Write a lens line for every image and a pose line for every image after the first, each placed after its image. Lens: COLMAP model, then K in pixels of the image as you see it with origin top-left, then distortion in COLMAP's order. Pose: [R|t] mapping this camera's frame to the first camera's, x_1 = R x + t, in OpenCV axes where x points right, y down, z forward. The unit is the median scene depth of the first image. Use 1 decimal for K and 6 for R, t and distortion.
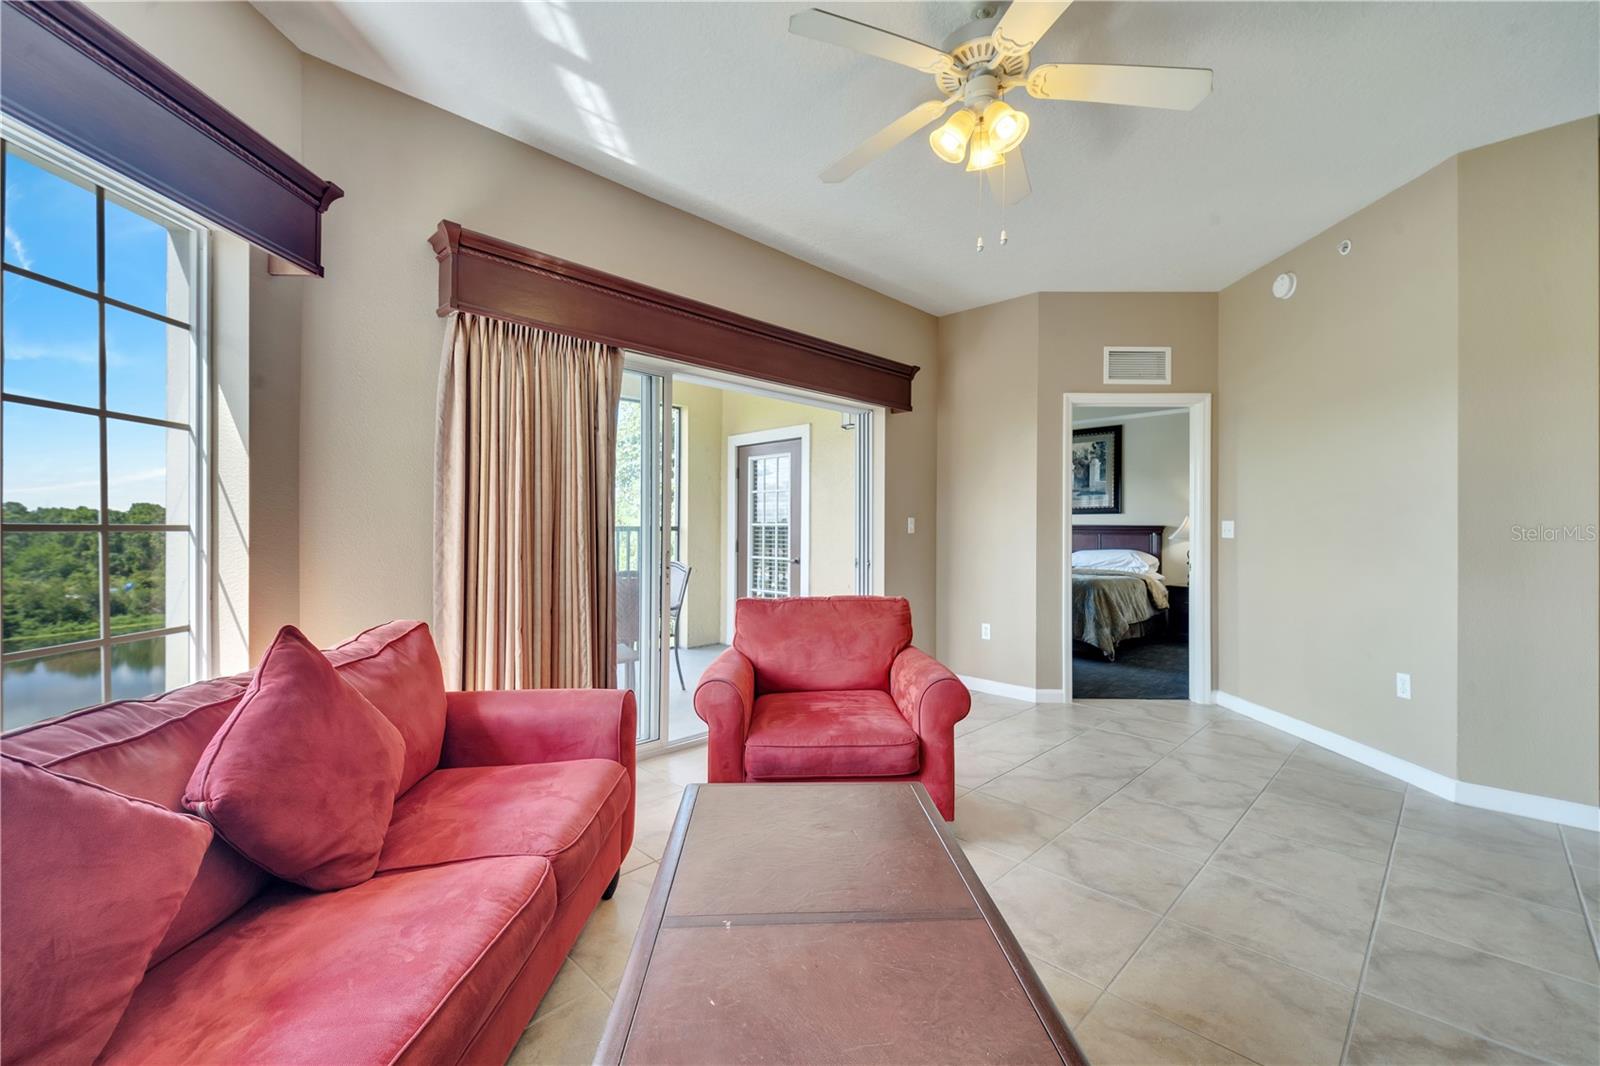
lens RADIAL K [[662.6, 0, 791.3], [0, 662.6, 531.4], [0, 0, 1]] dist [0.007632, -0.005380]
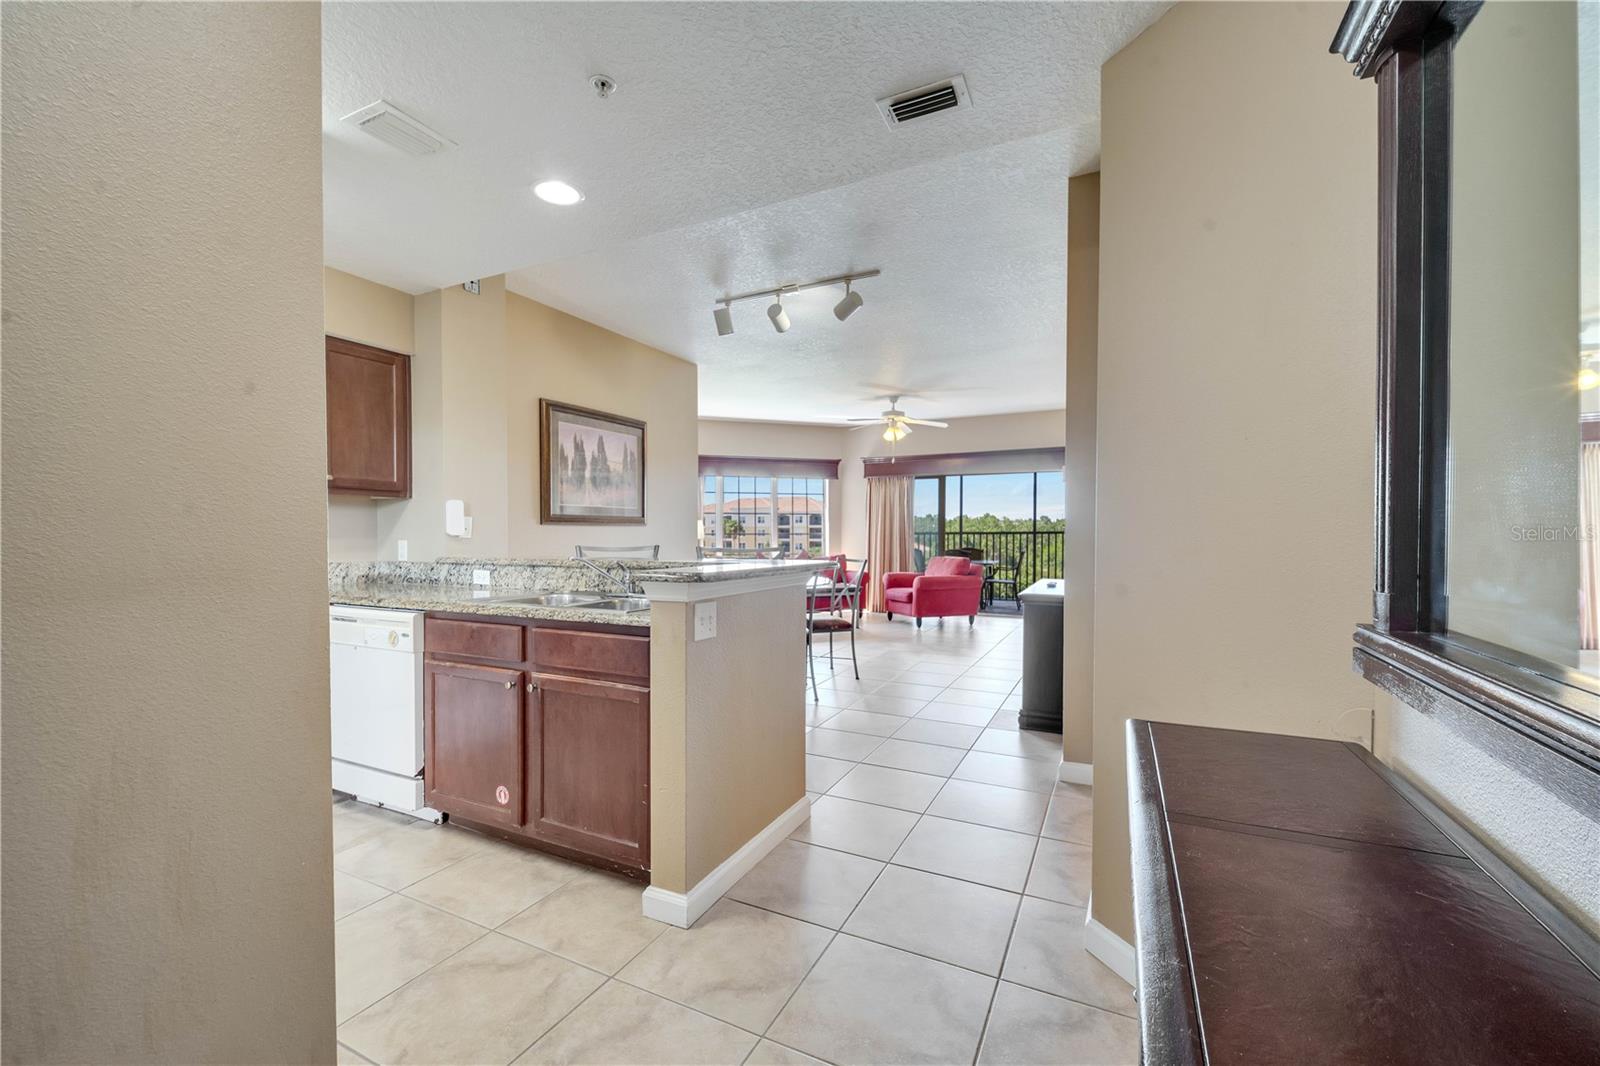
lens RADIAL K [[662.6, 0, 799.2], [0, 662.6, 544.5], [0, 0, 1]] dist [0.007632, -0.005380]
pose [[0.326642, 0.010726, -0.945087, 1.187461], [0.002874, 0.999920, 0.012342, 0.003454], [0.945144, -0.006747, 0.326585, -0.256126]]
